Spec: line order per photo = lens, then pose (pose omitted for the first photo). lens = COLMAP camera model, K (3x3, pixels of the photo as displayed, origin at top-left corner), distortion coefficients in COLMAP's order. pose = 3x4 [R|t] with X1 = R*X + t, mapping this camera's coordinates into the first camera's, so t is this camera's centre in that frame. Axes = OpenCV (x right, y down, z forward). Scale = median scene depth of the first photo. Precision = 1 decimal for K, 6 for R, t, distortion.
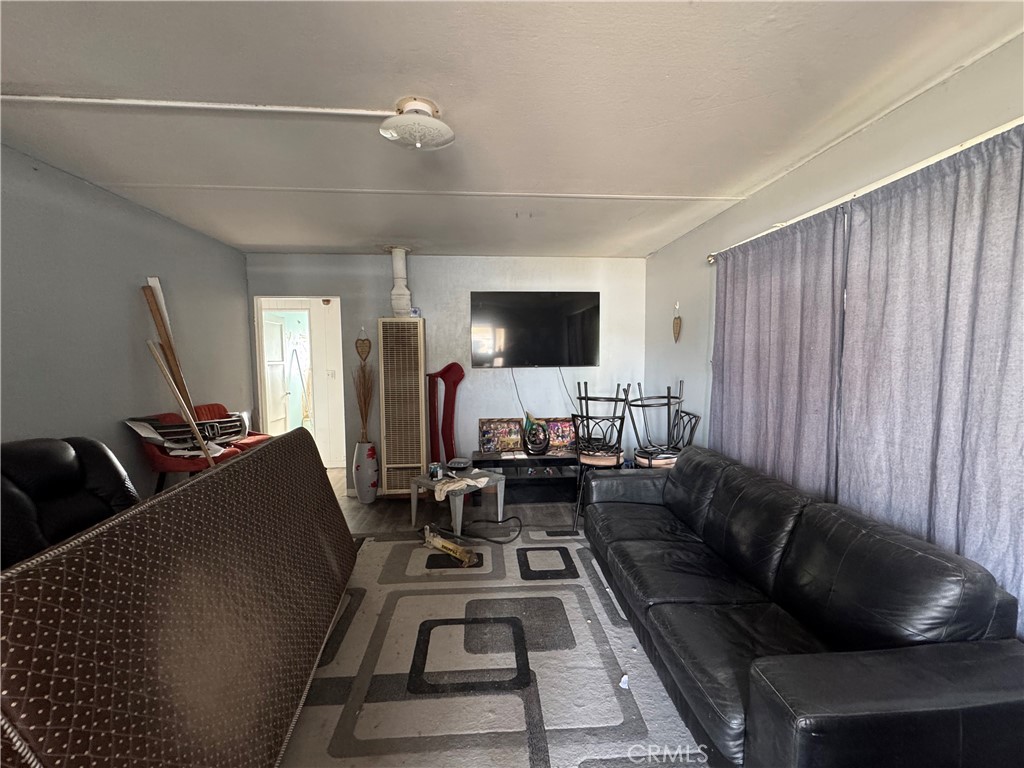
lens RADIAL K [[408.9, 0, 511.1], [0, 408.9, 385.2], [0, 0, 1]] dist [-0.003523, 0.000302]
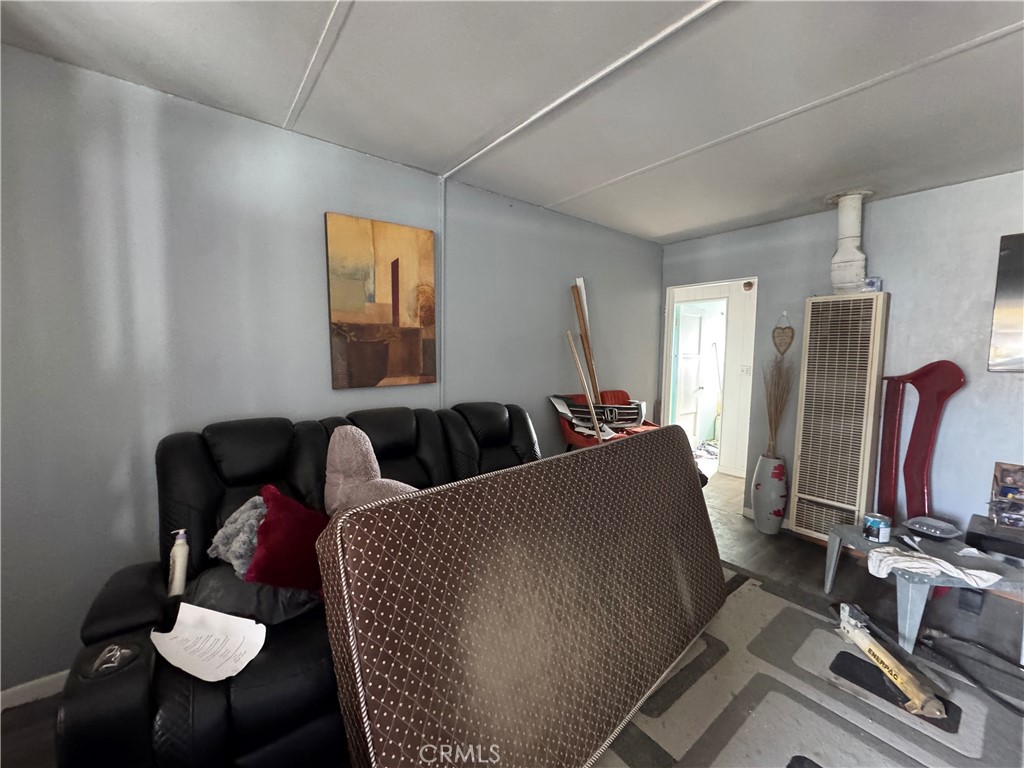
lens RADIAL K [[408.9, 0, 511.1], [0, 408.9, 385.2], [0, 0, 1]] dist [-0.003523, 0.000302]
pose [[0.553812, 0.084309, -0.828363, 0.010400], [-0.077384, 0.995766, 0.049611, 0.000161], [0.829038, 0.036627, 0.557991, 0.167323]]
